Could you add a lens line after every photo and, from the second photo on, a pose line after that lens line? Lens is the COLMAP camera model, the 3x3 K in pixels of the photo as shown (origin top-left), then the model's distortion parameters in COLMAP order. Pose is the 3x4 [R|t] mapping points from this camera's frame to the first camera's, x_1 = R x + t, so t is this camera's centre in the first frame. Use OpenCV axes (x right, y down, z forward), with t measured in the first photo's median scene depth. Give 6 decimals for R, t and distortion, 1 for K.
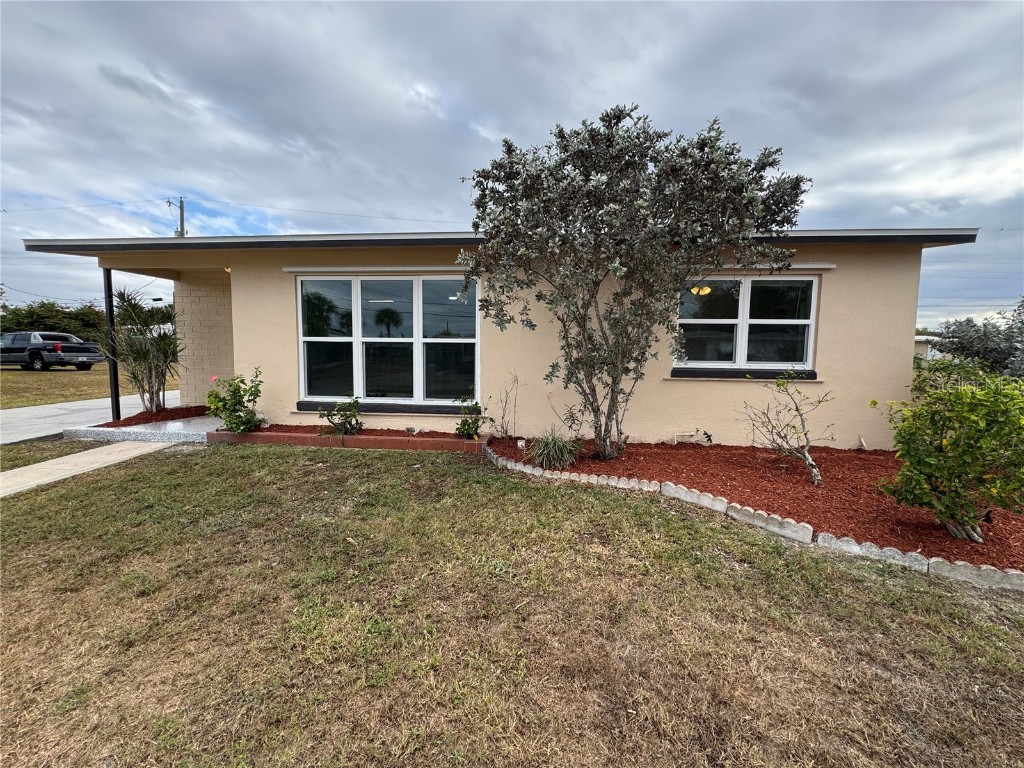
lens RADIAL K [[365.4, 0, 512.0], [0, 365.4, 384.0], [0, 0, 1]] dist [0.000228, 0.000022]
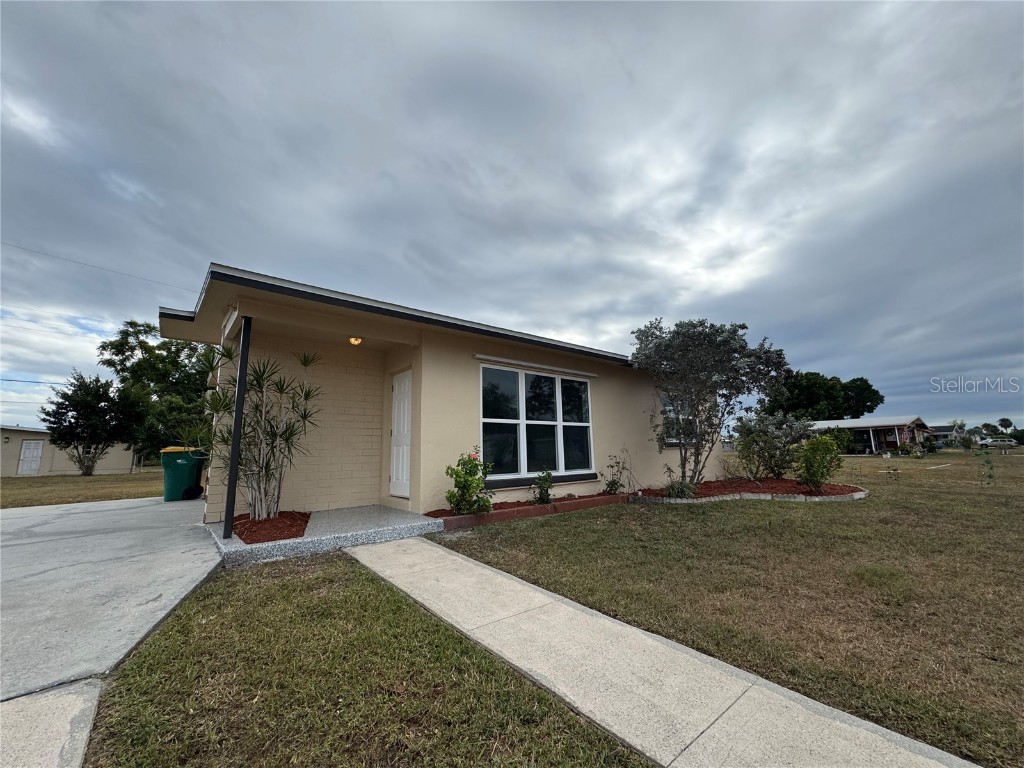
lens RADIAL K [[410.1, 0, 512.0], [0, 410.1, 384.0], [0, 0, 1]] dist [0.000522, 0.000189]
pose [[0.699419, 0.080579, 0.710155, -1.393498], [0.052602, 0.985126, -0.163586, -0.029817], [-0.712773, 0.151771, 0.684777, 0.117399]]
